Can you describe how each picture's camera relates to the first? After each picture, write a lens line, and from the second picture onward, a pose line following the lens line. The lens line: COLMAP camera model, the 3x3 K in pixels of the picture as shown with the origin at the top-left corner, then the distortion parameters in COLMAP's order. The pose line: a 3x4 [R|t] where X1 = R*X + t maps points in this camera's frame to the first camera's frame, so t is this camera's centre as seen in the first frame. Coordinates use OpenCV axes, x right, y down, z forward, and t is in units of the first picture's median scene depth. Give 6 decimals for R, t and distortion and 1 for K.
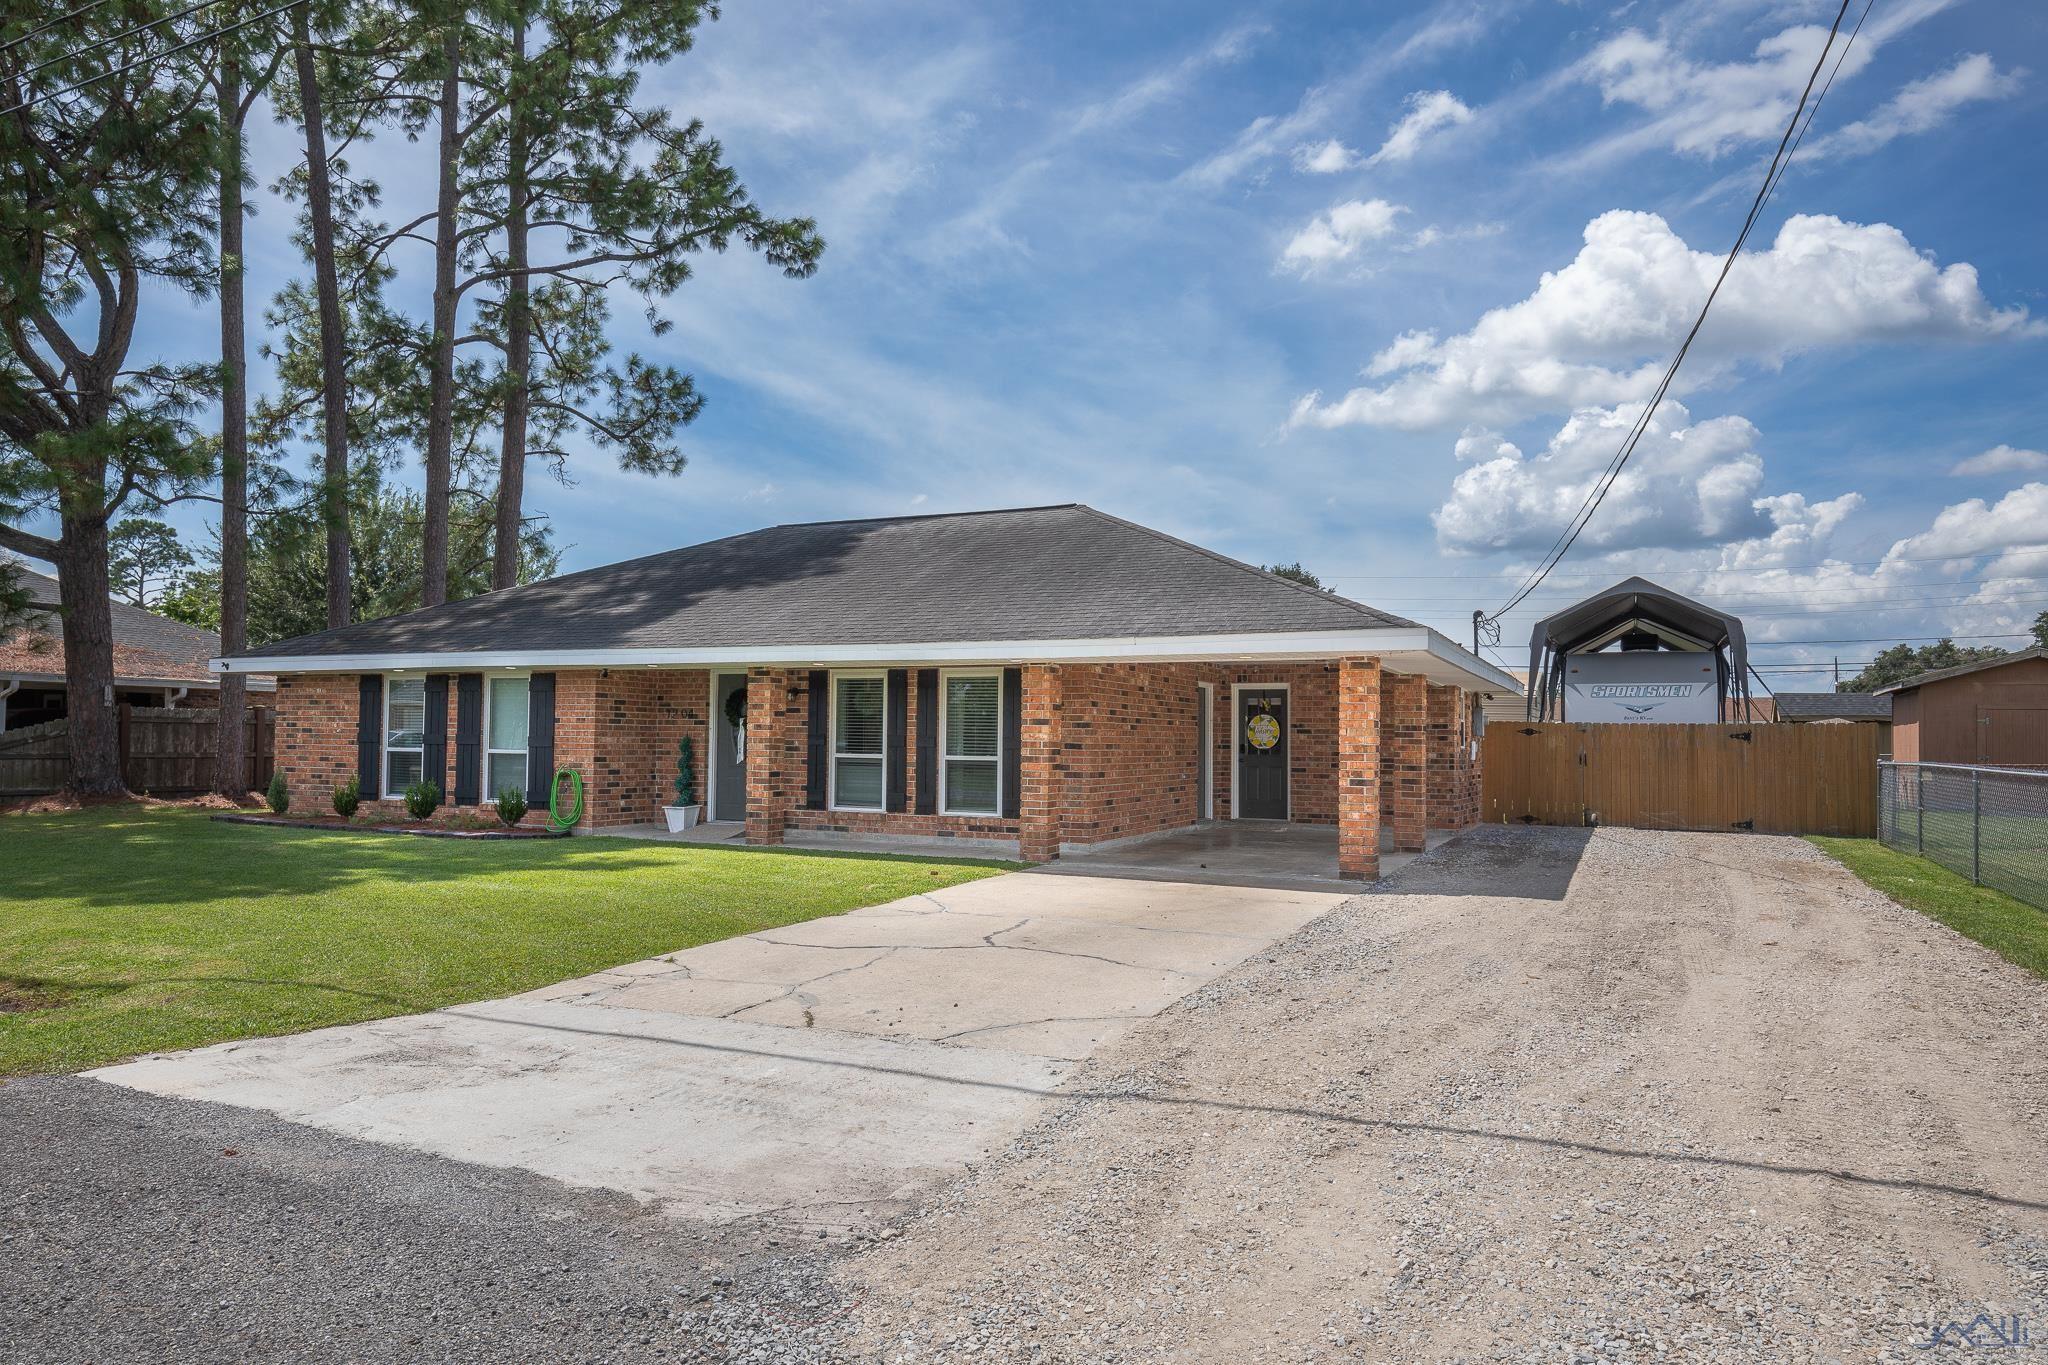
lens RADIAL K [[1305.0, 0, 1026.5], [0, 1305.0, 682.7], [0, 0, 1]] dist [-0.033400, -0.000207]
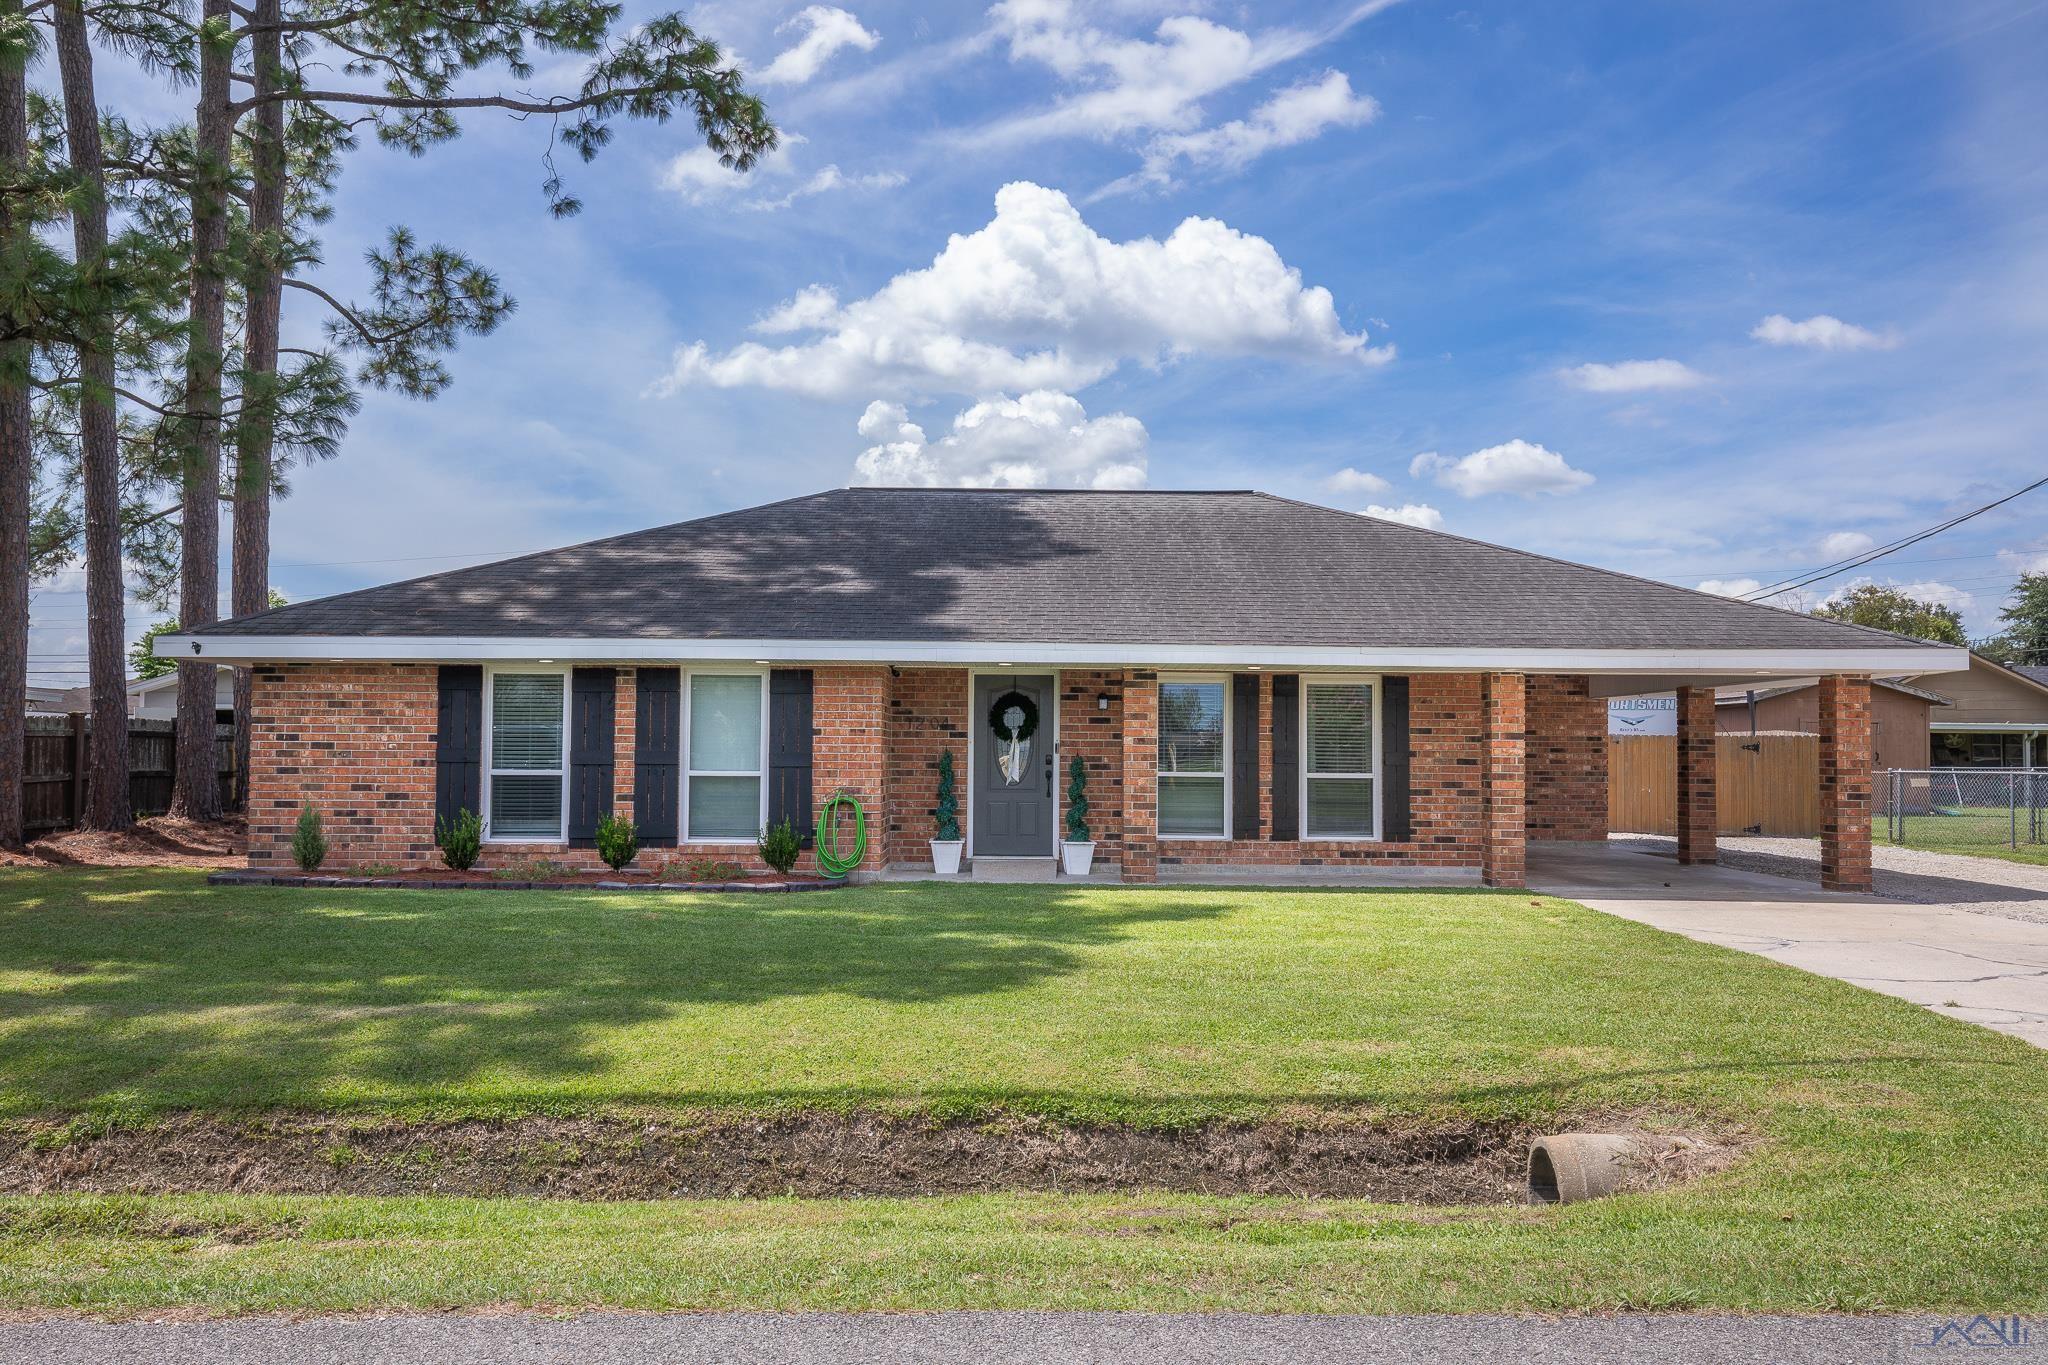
lens RADIAL K [[1506.8, 0, 1021.9], [0, 1506.8, 685.5], [0, 0, 1]] dist [-0.007805, -0.002619]
pose [[0.908661, 0.014321, 0.417289, -0.657718], [-0.015767, 0.999876, 0.000019, -0.000391], [-0.417237, -0.006597, 0.908774, 0.153879]]
